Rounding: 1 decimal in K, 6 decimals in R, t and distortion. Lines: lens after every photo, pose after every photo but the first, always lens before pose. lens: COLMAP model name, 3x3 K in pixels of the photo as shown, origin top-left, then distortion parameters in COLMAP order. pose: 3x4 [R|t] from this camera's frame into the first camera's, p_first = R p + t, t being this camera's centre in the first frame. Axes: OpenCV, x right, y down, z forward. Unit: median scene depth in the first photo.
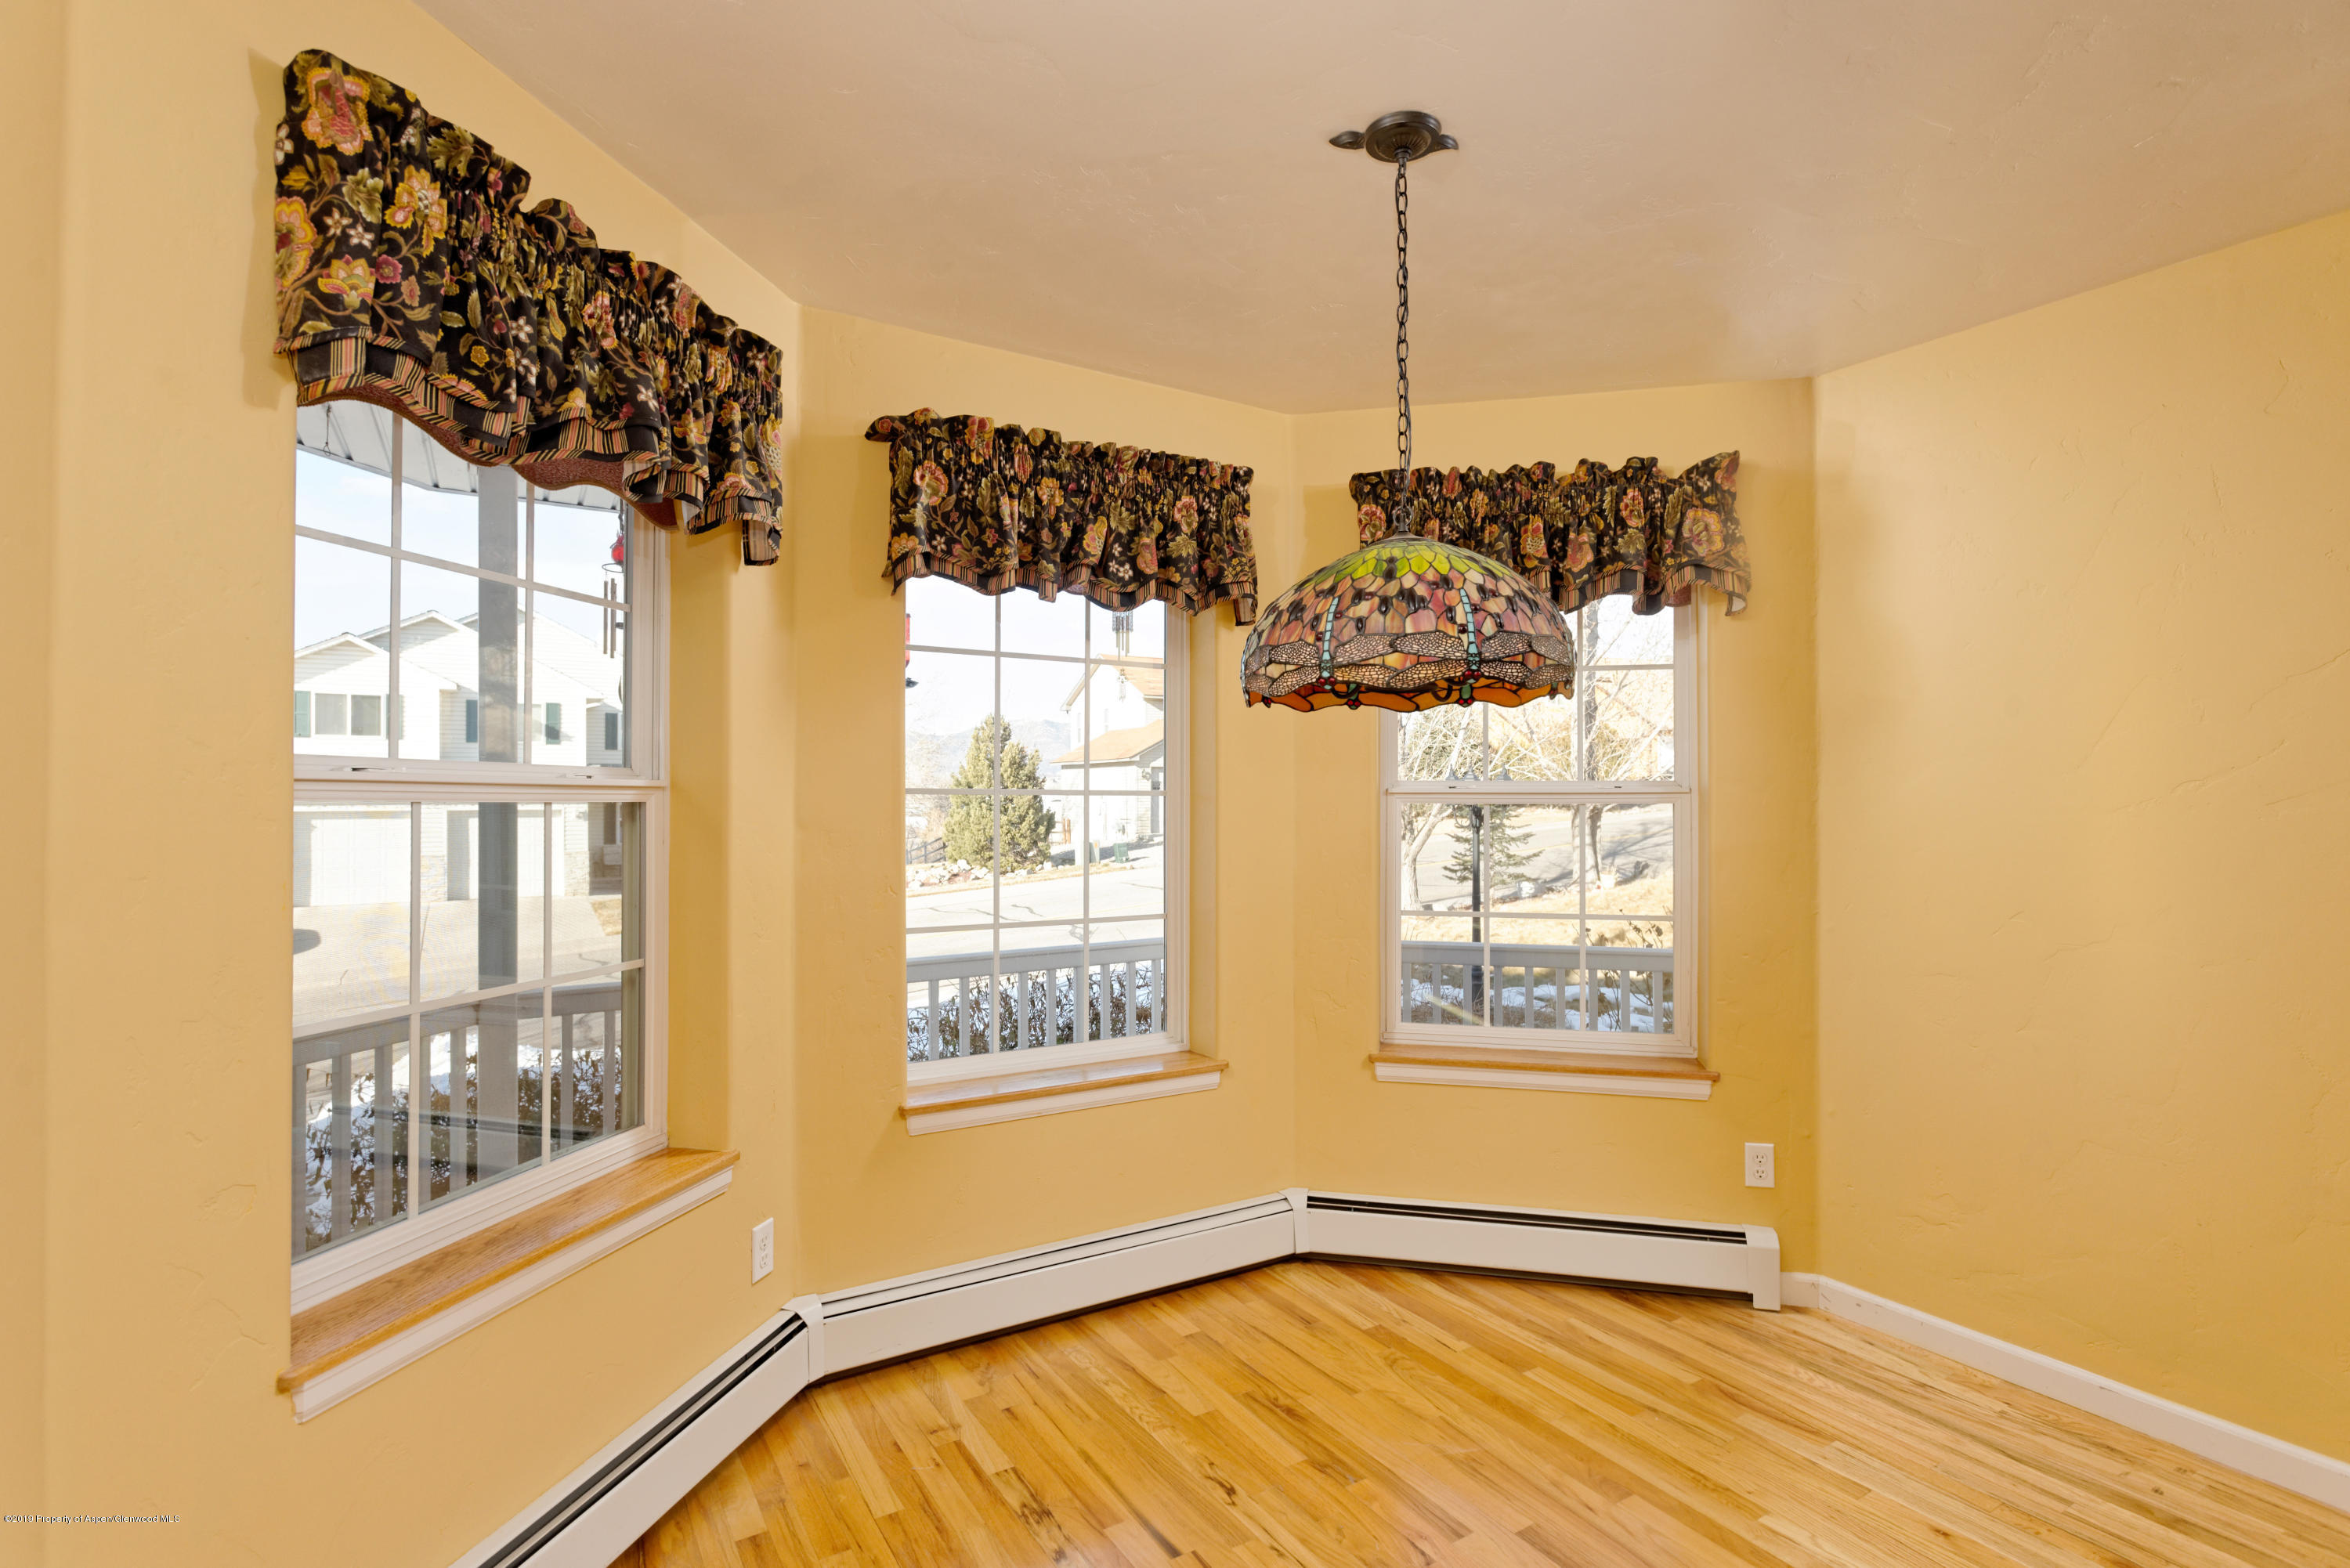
lens RADIAL K [[1145.7, 0, 1163.6], [0, 1145.7, 790.2], [0, 0, 1]] dist [0.003829, 0.000477]
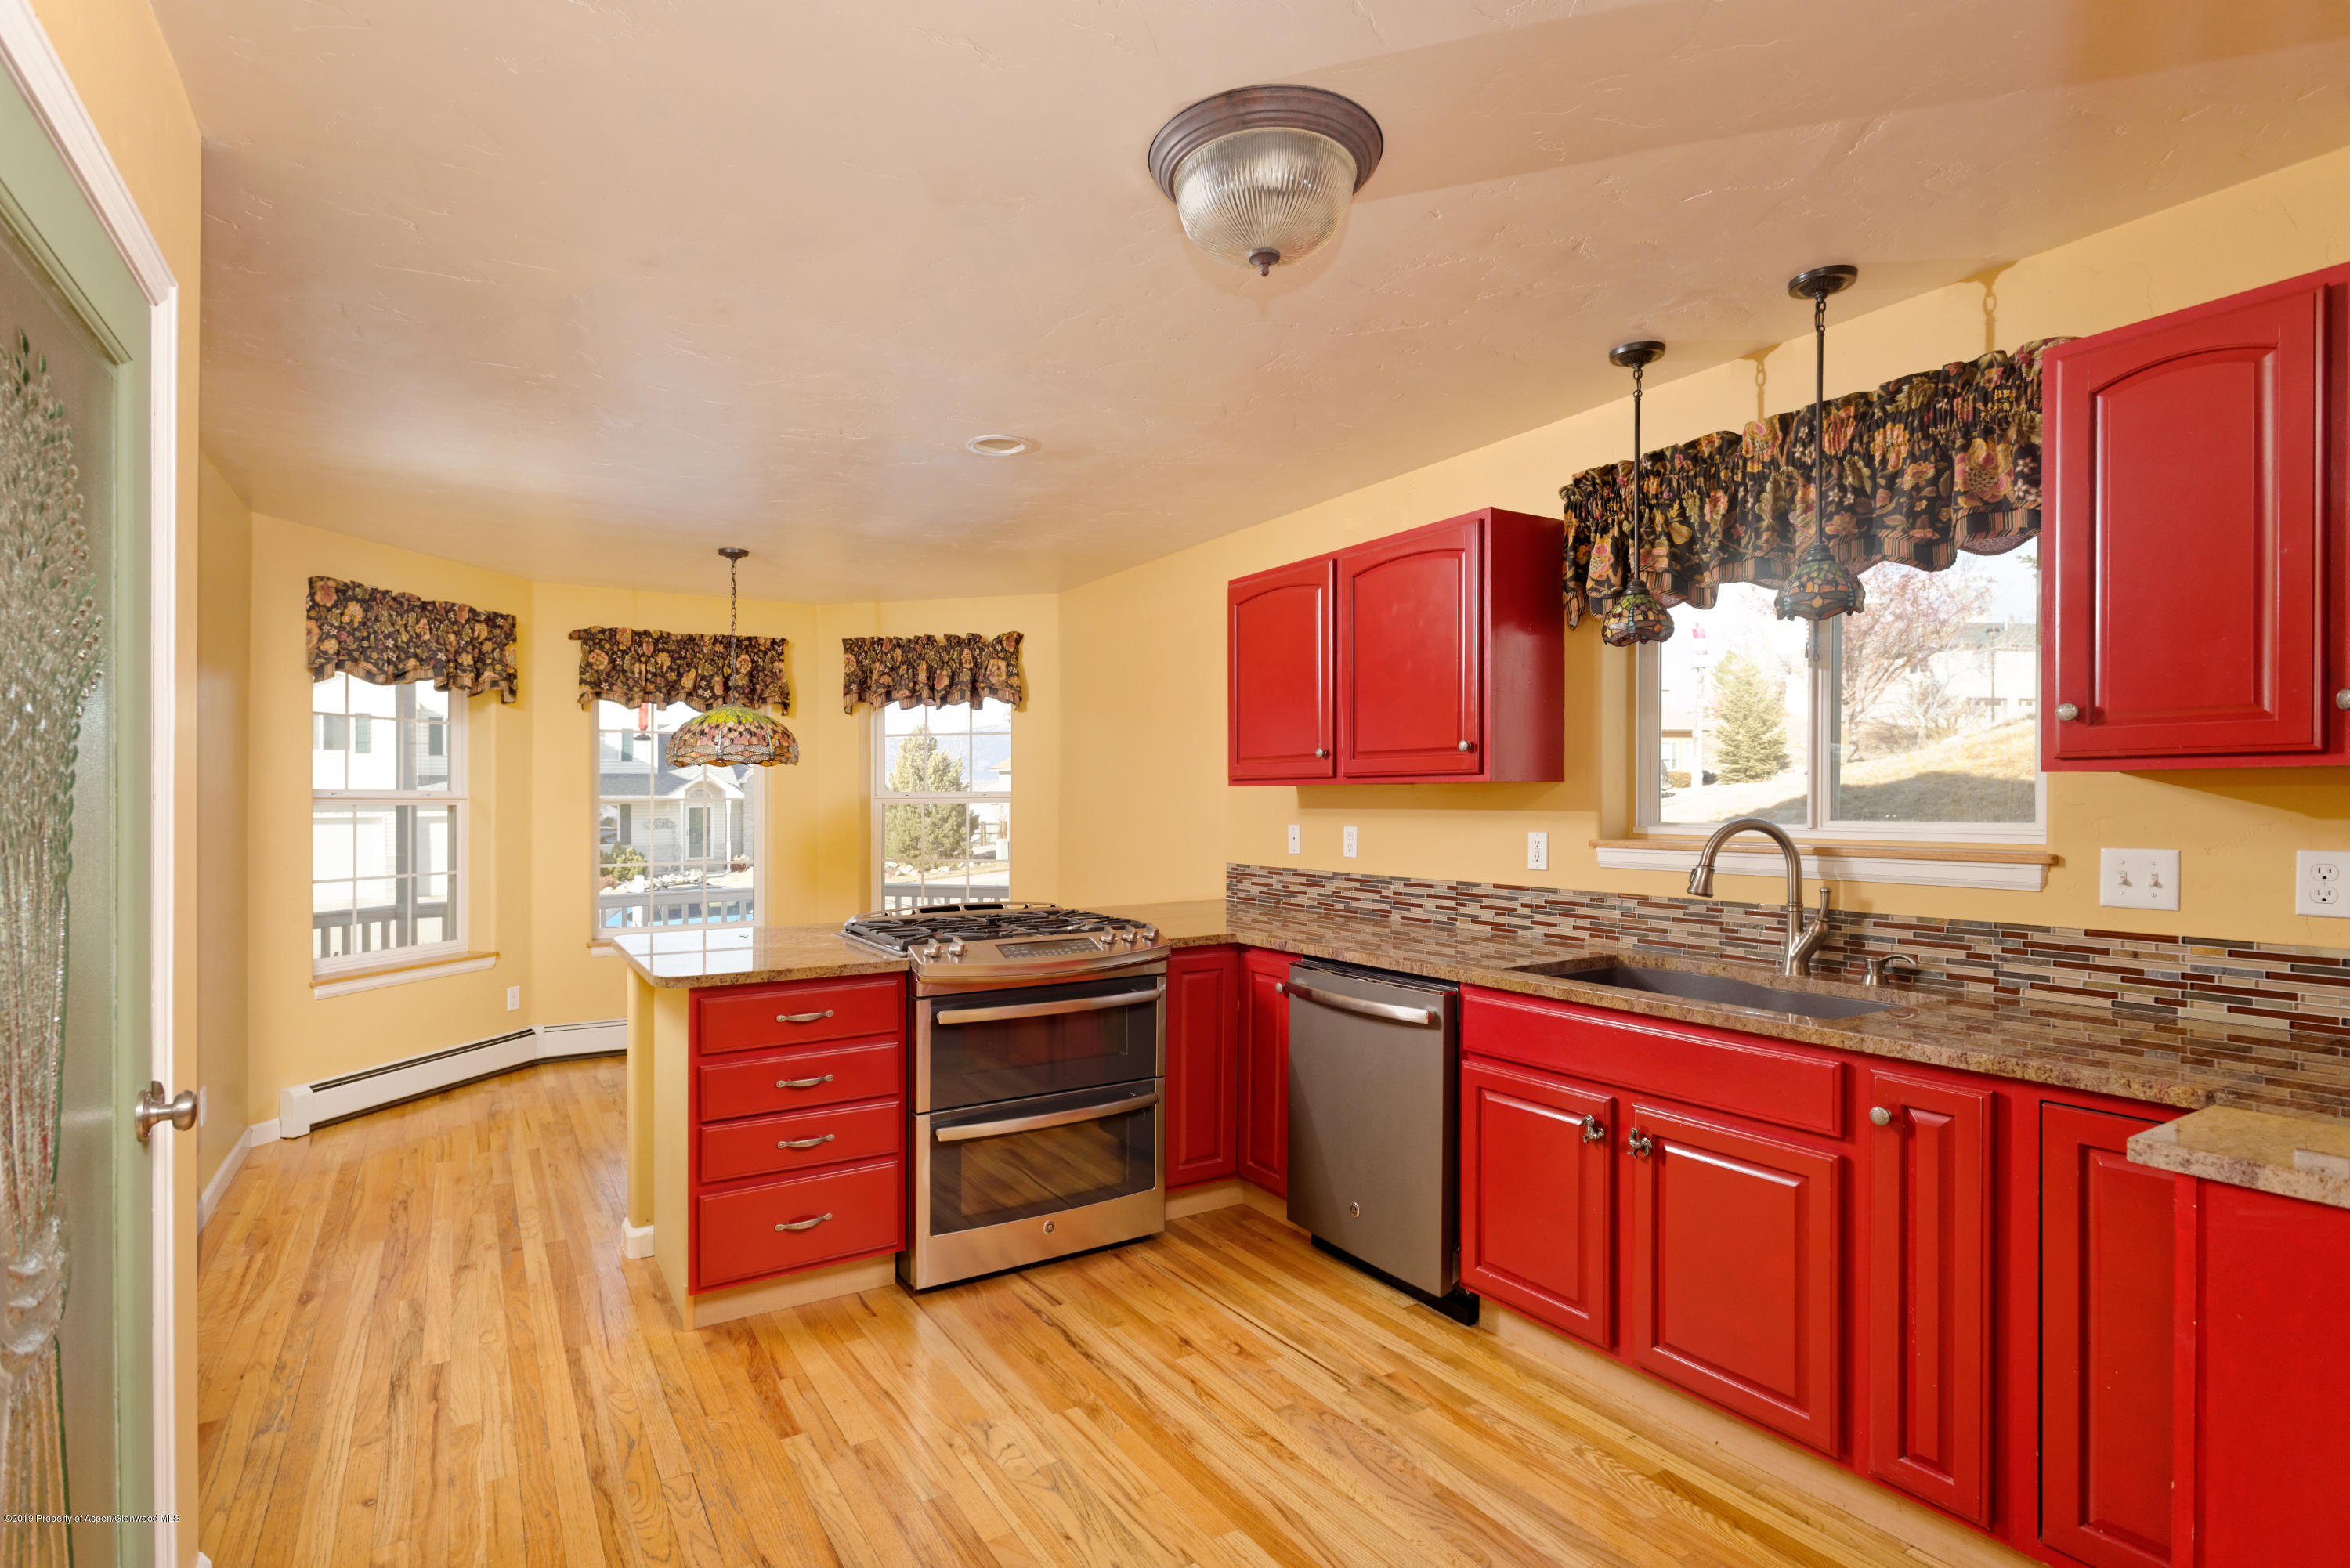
lens RADIAL K [[1145.7, 0, 1187.0], [0, 1145.7, 791.7], [0, 0, 1]] dist [0.003829, 0.000477]
pose [[0.999533, -0.009014, 0.029213, 0.808410], [0.009034, 0.999959, -0.000551, -0.002838], [-0.029207, 0.000815, 0.999573, -1.159663]]
